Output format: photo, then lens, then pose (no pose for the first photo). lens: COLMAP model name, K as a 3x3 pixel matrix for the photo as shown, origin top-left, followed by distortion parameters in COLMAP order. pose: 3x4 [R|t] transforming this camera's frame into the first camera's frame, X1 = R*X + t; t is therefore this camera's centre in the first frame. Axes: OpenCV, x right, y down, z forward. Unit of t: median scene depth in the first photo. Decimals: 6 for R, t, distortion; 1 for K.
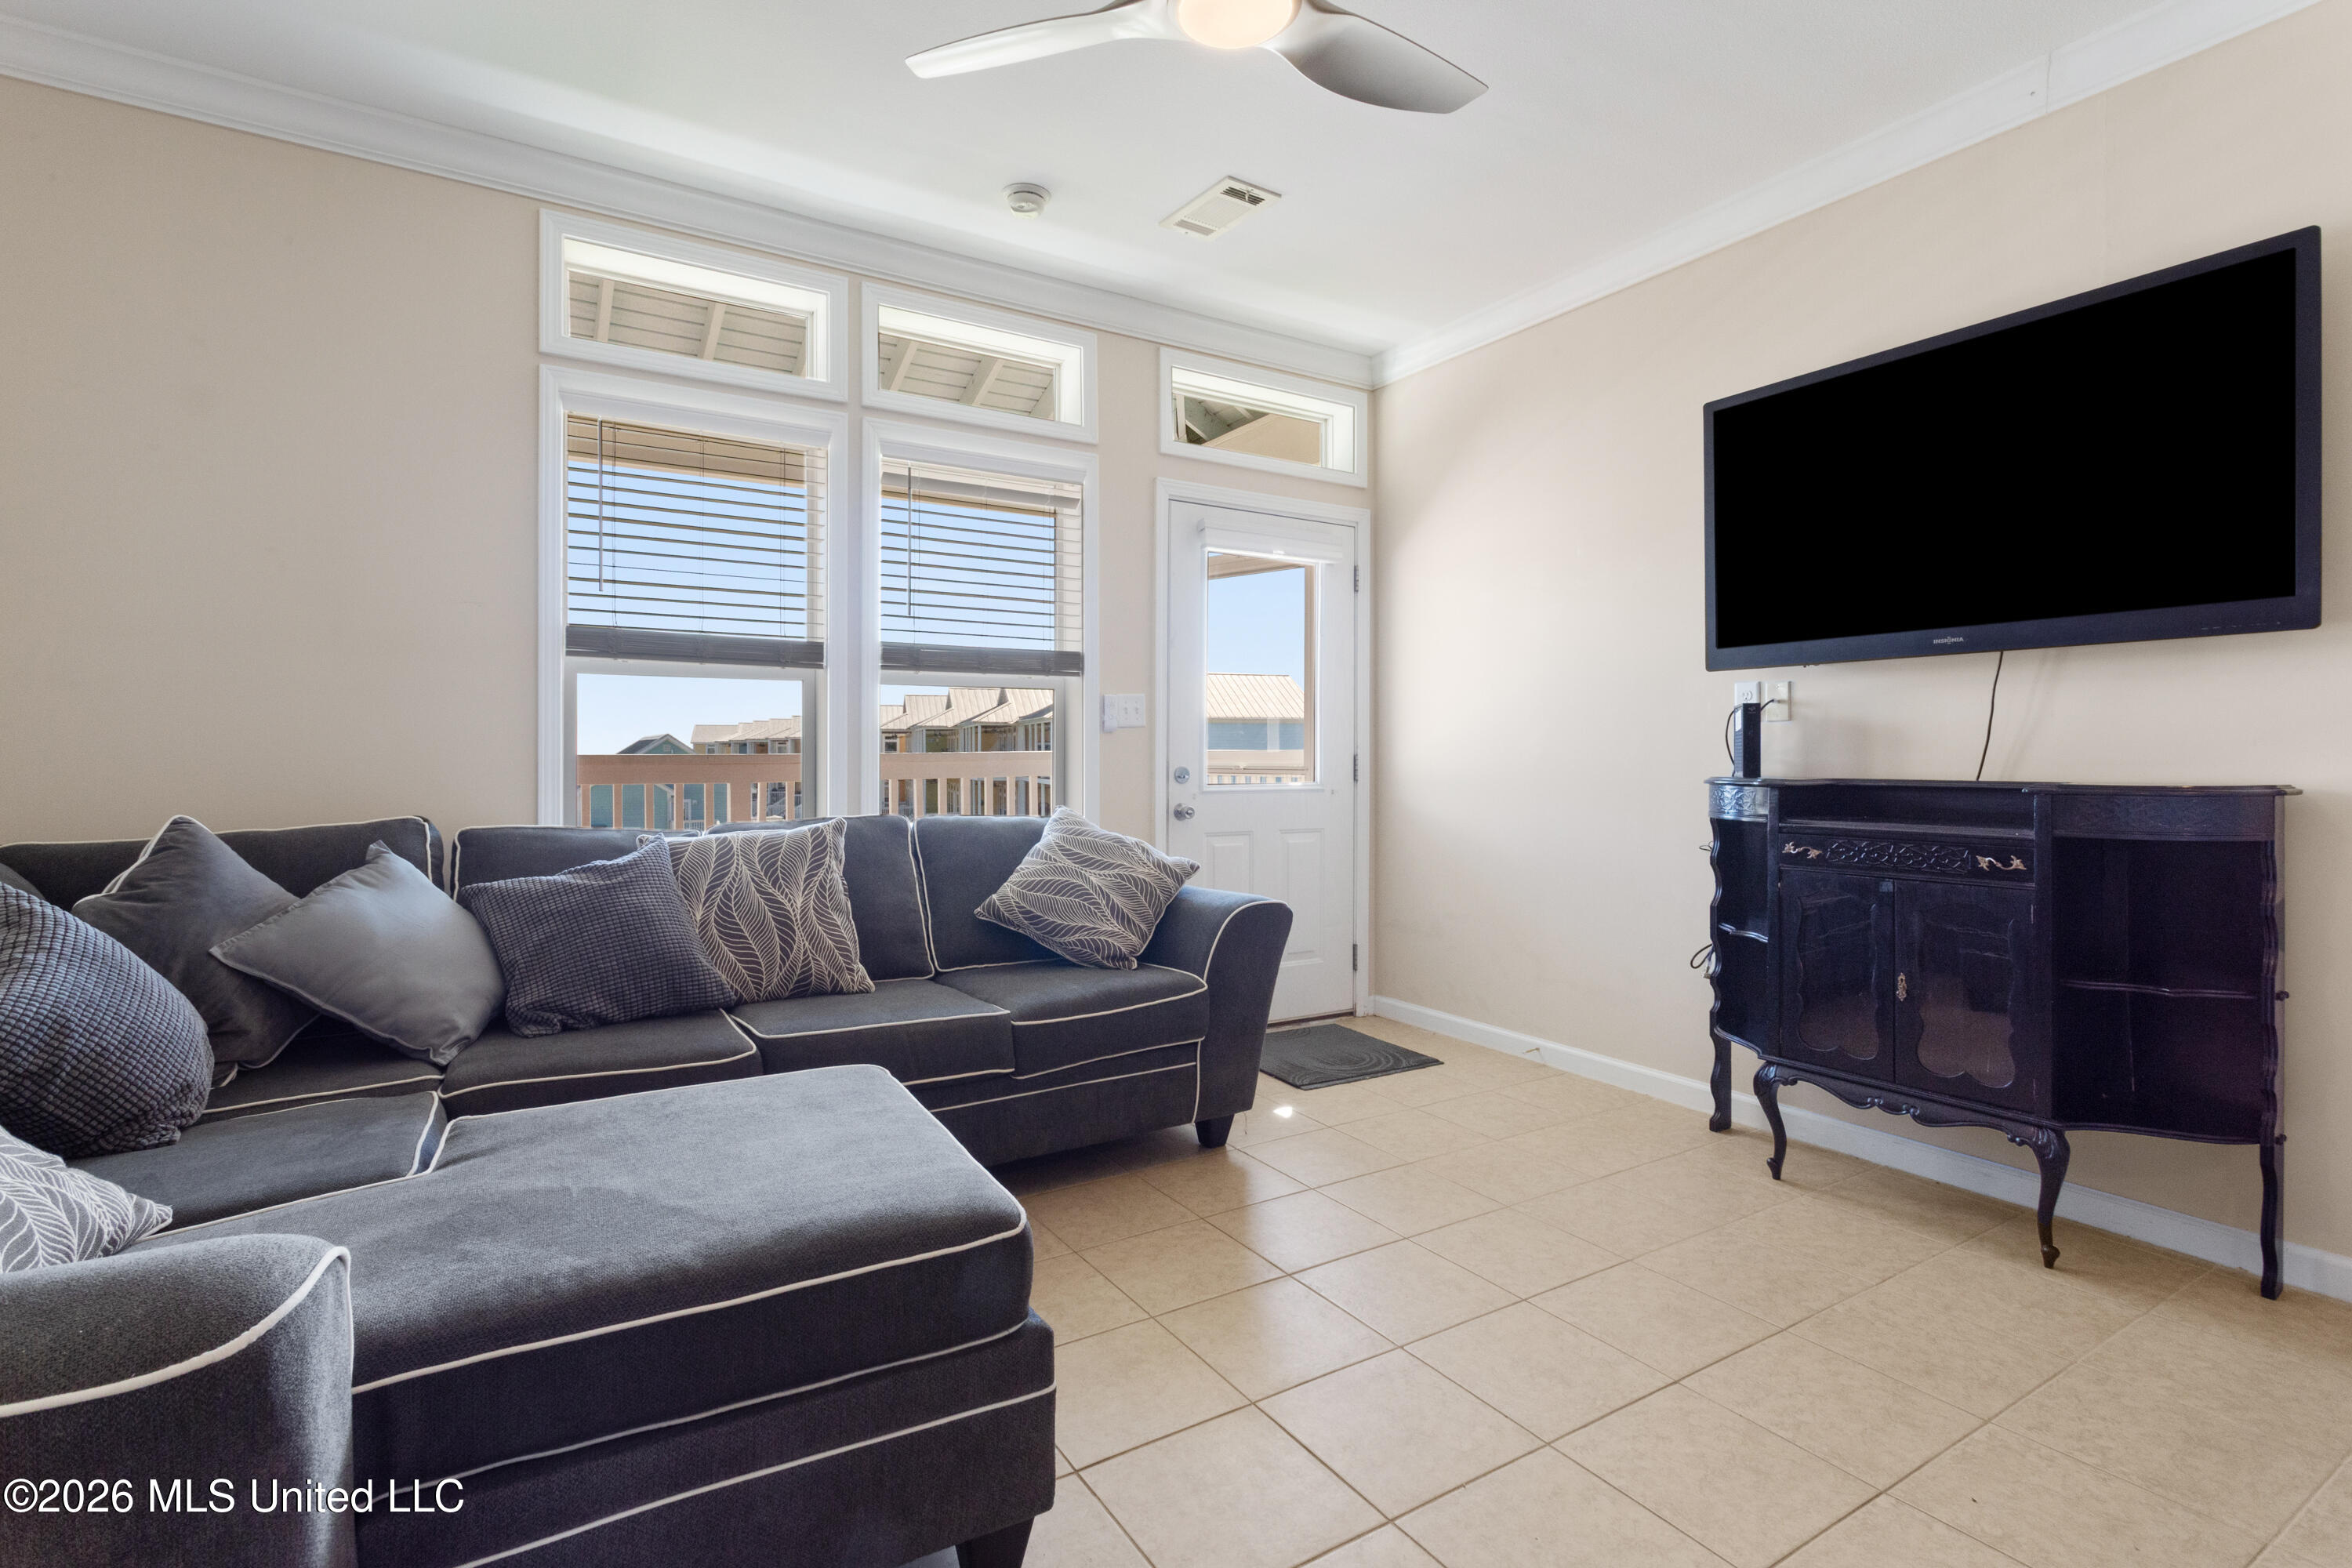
lens RADIAL K [[1108.6, 0, 1167.5], [0, 1108.6, 758.2], [0, 0, 1]] dist [0.001755, 0.000211]
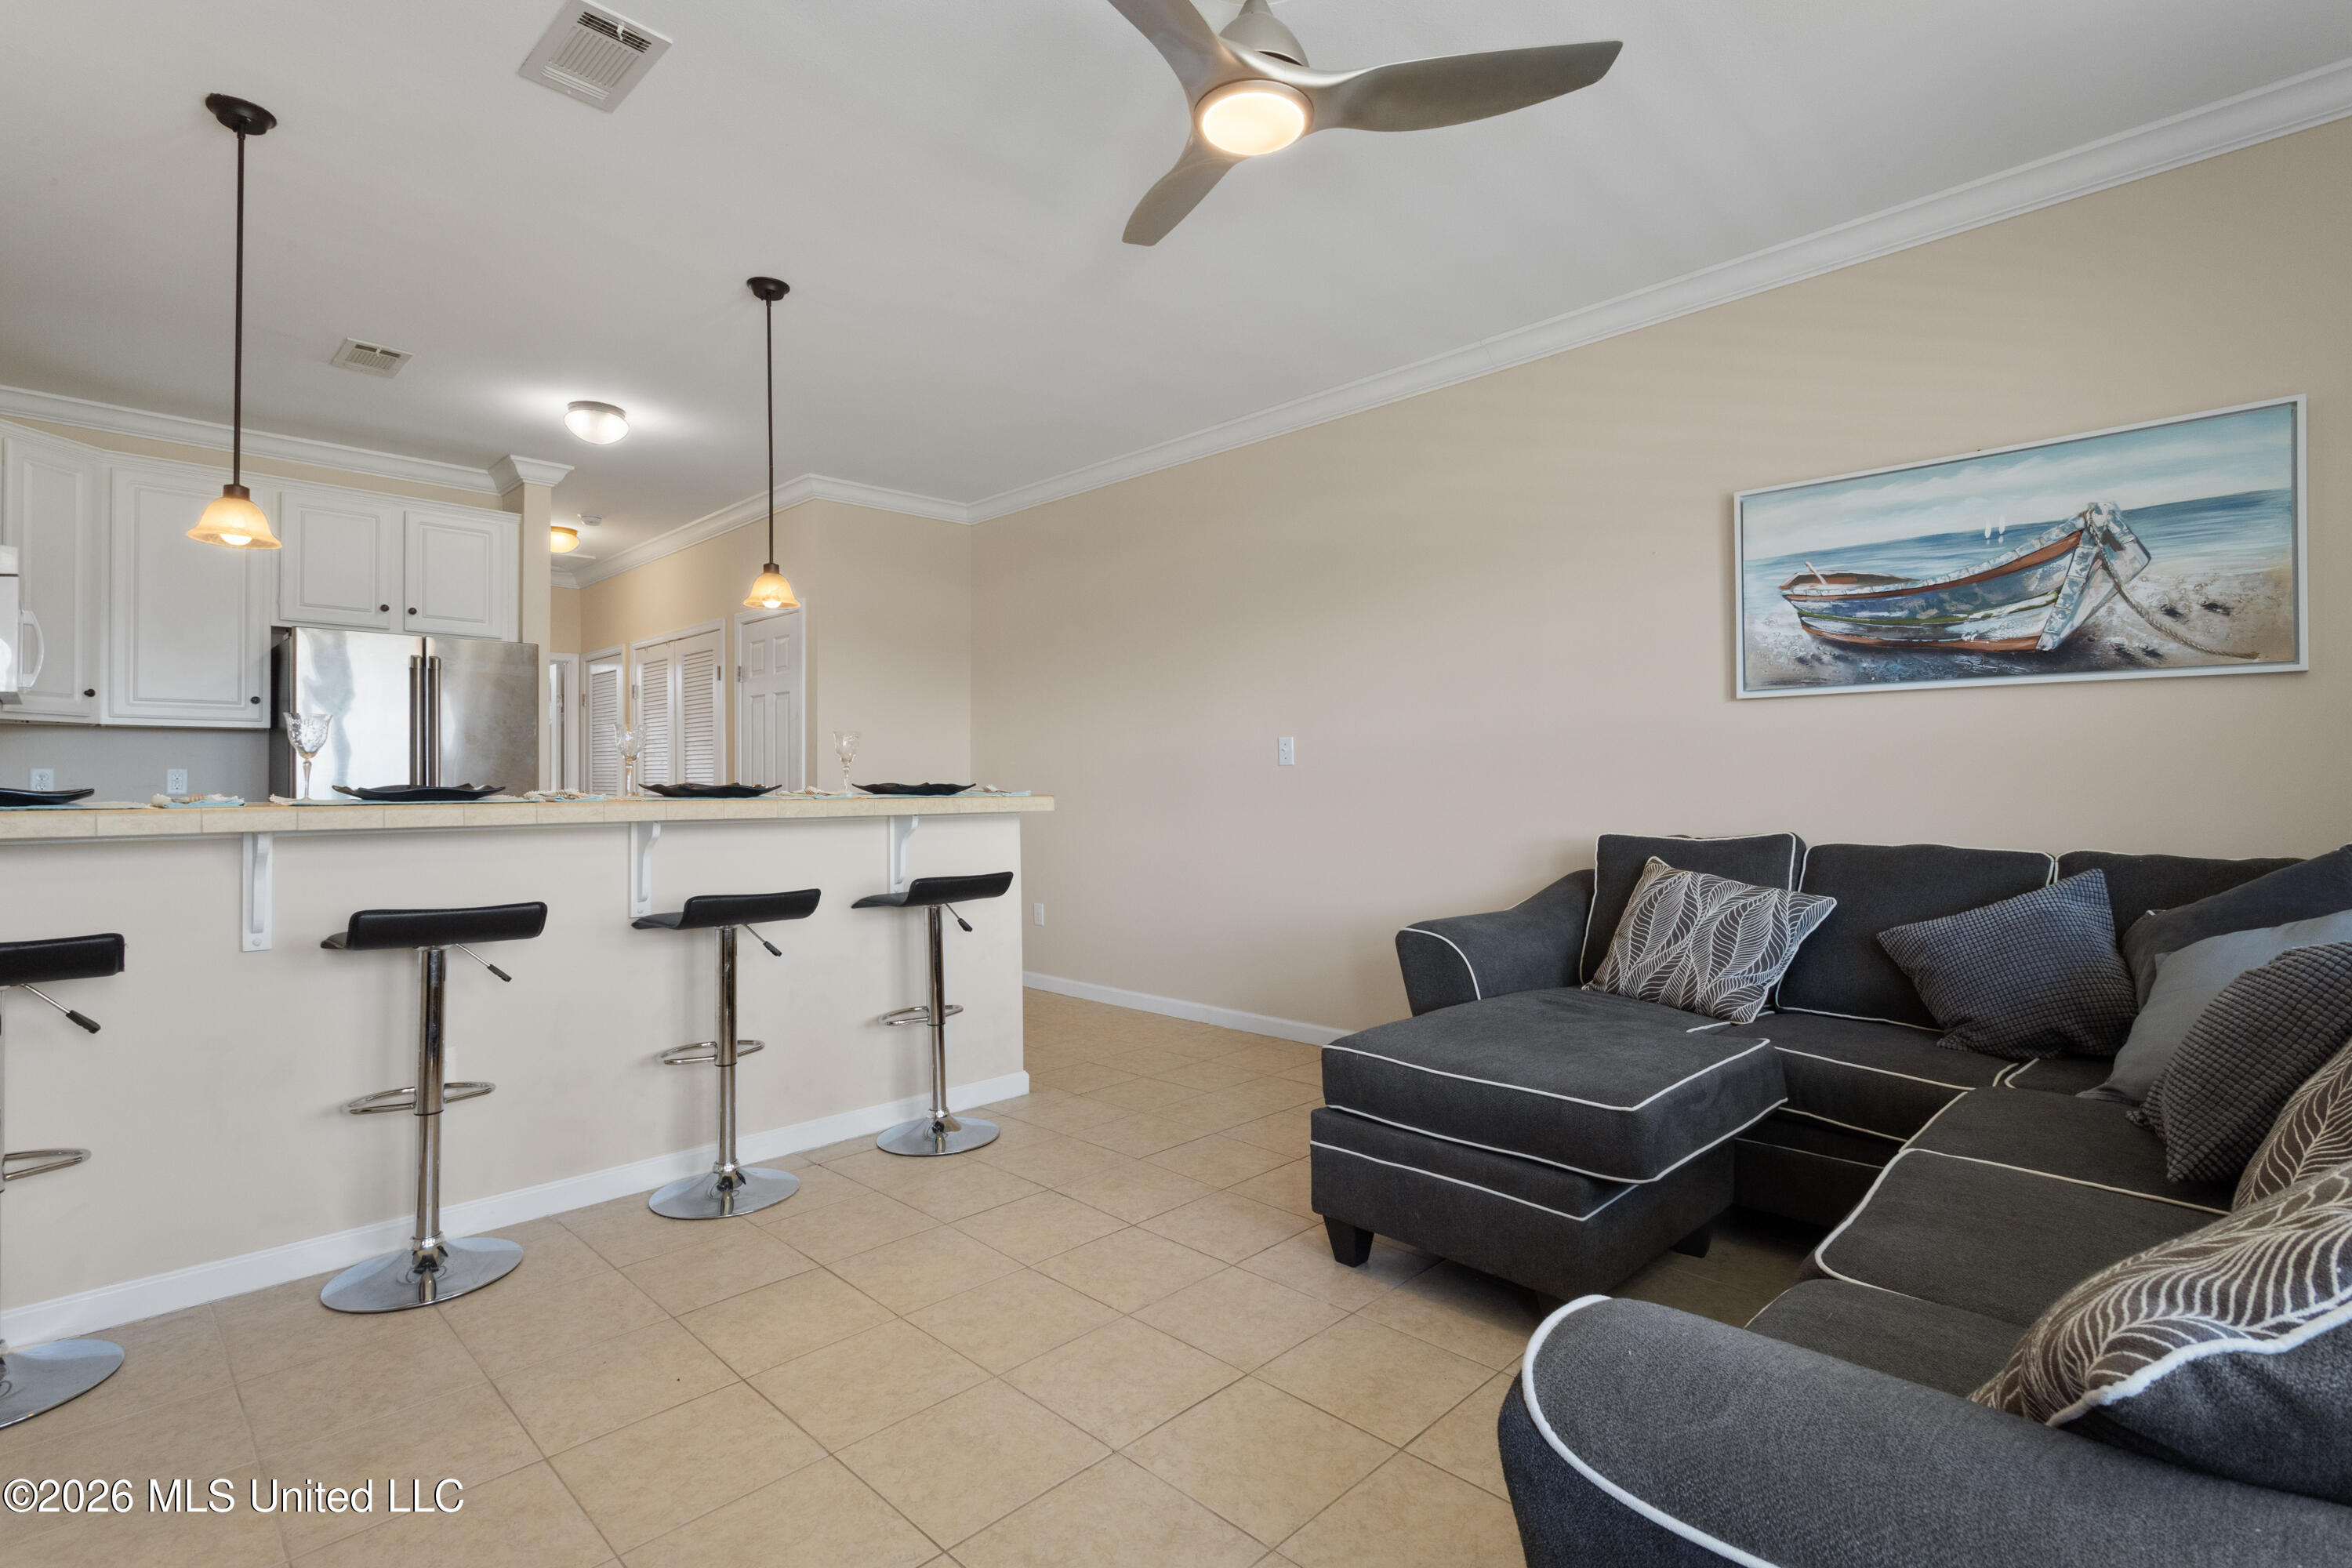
lens RADIAL K [[1095.4, 0, 1163.4], [0, 1095.4, 773.0], [0, 0, 1]] dist [0.000411, 0.000056]
pose [[-0.973079, 0.006467, -0.230383, 0.260691], [0.008349, 0.999939, -0.007195, -0.008402], [0.230322, -0.008924, -0.973073, 1.307521]]
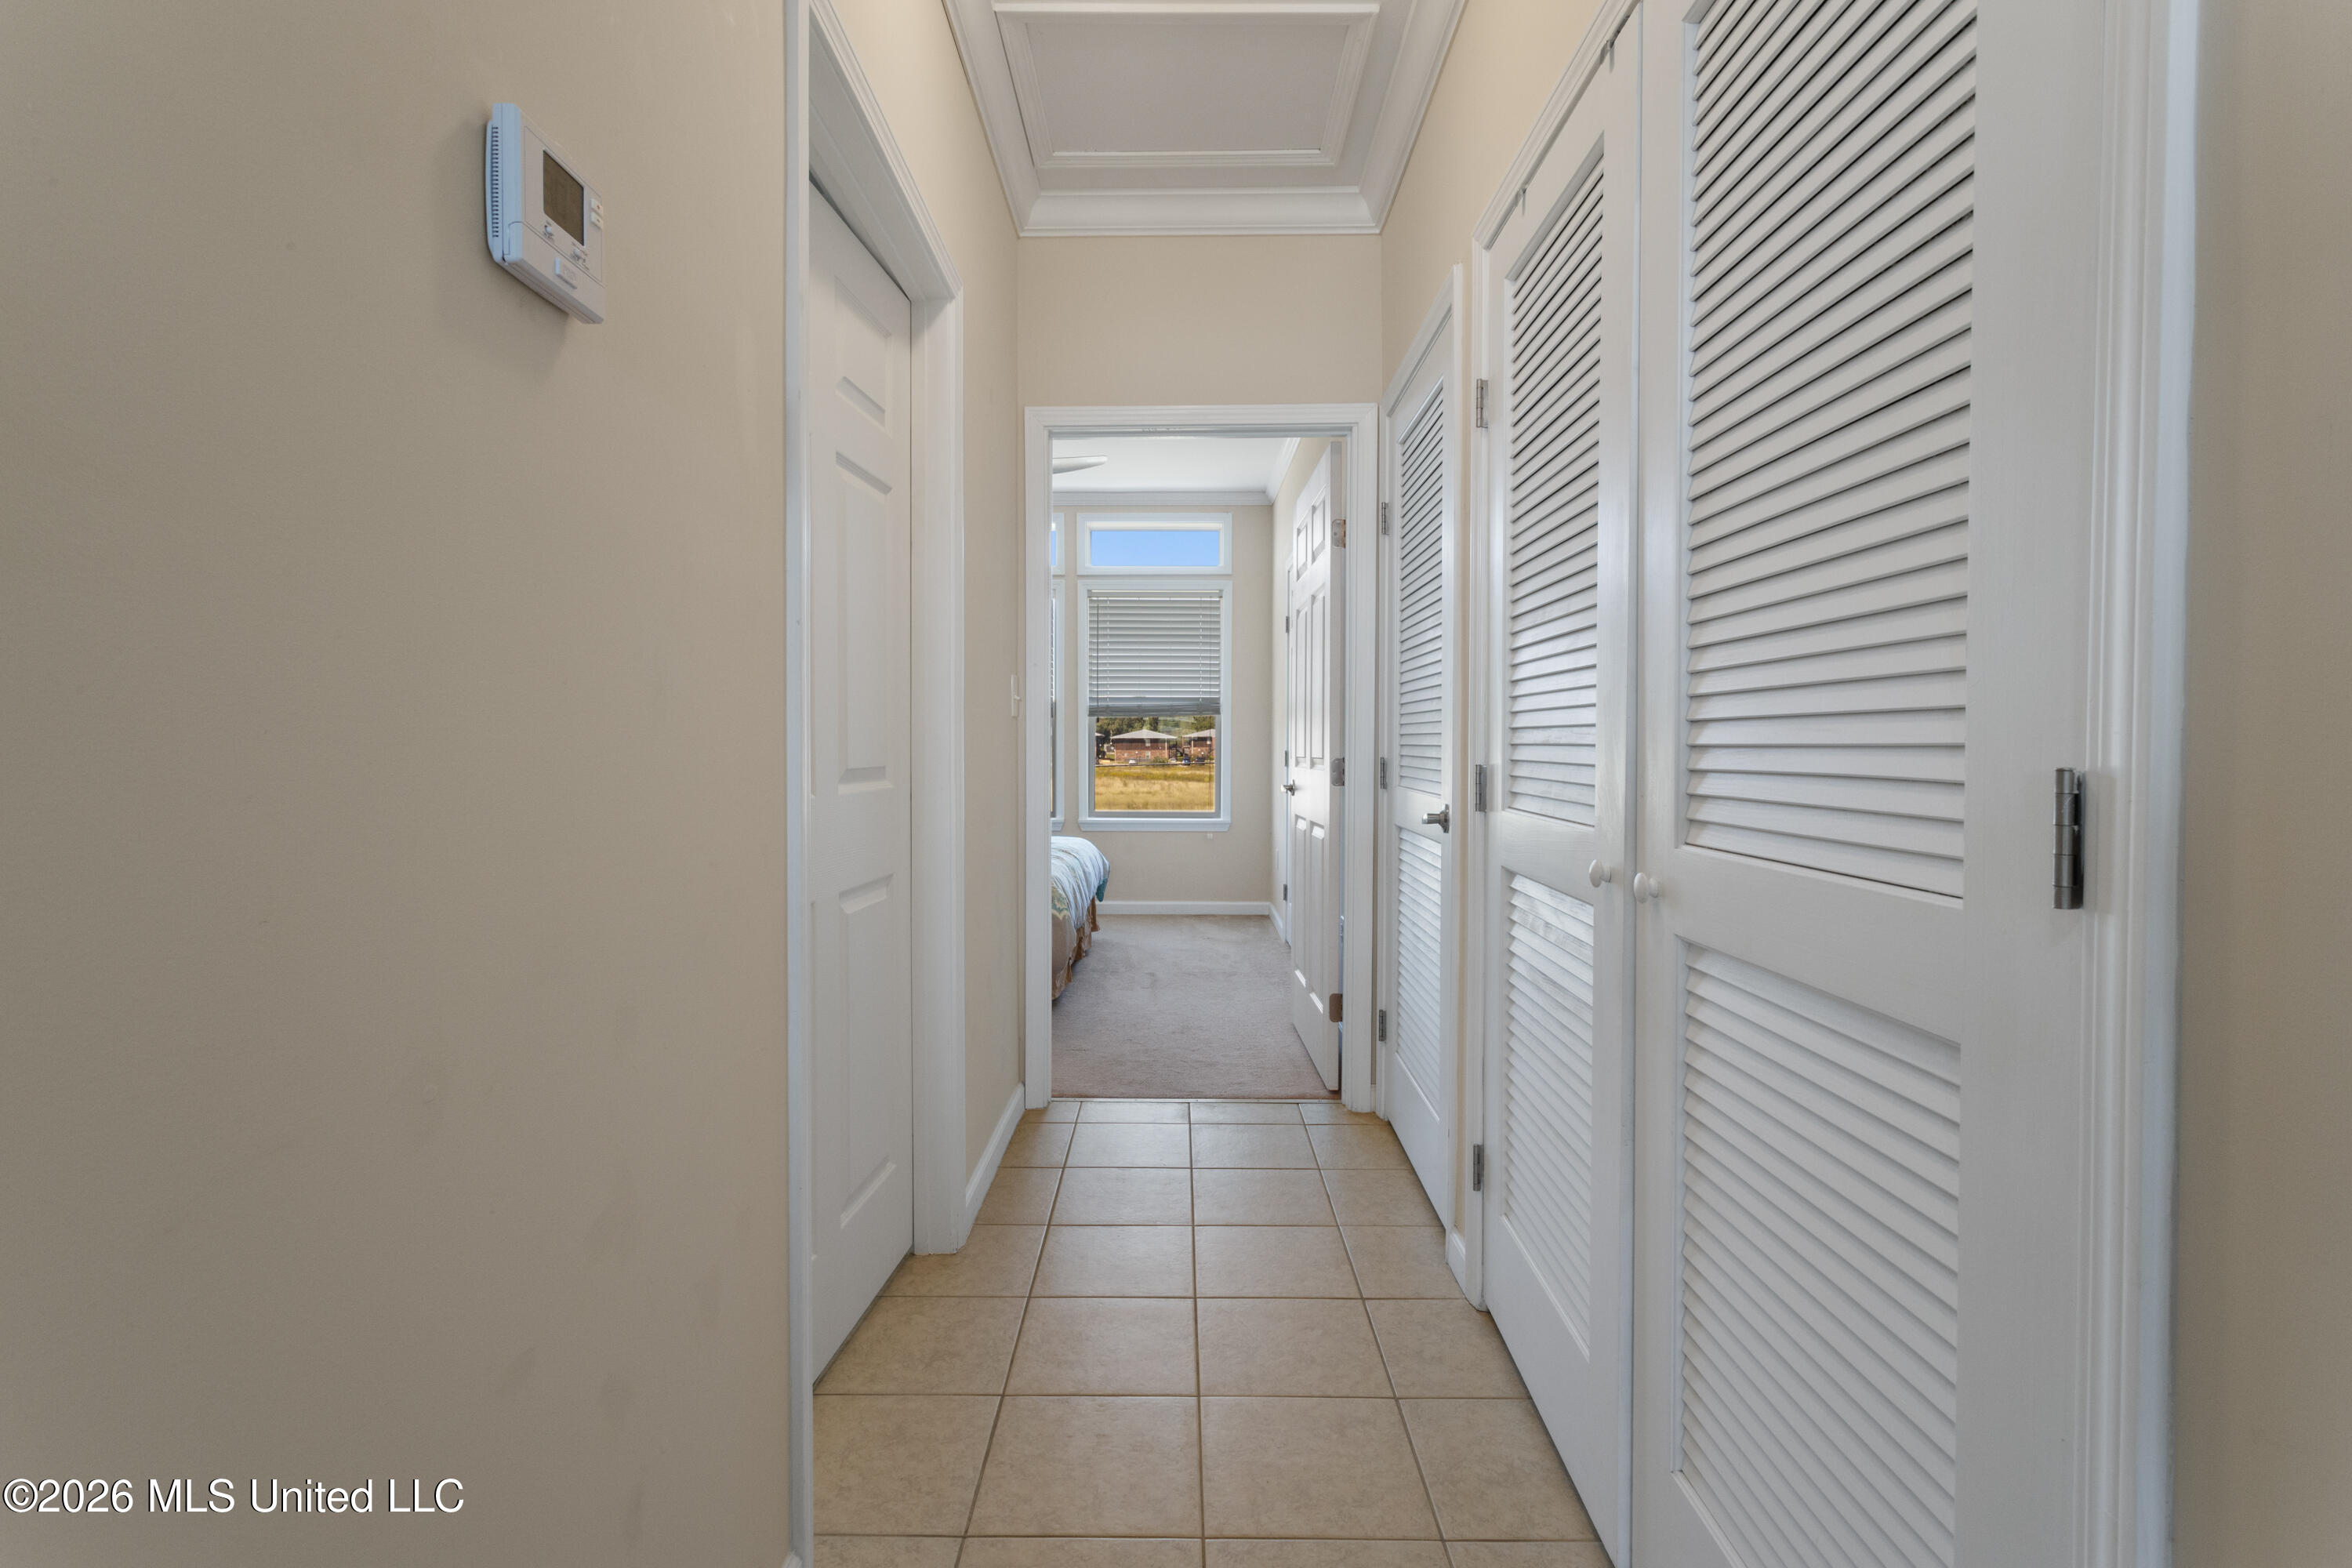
lens RADIAL K [[1104.5, 0, 1172.8], [0, 1104.5, 772.3], [0, 0, 1]] dist [0.002514, 0.000229]
pose [[-0.847861, -0.013103, 0.530057, 0.668933], [-0.002863, 0.999793, 0.020136, -0.001839], [-0.530211, 0.015555, -0.847723, -0.789617]]
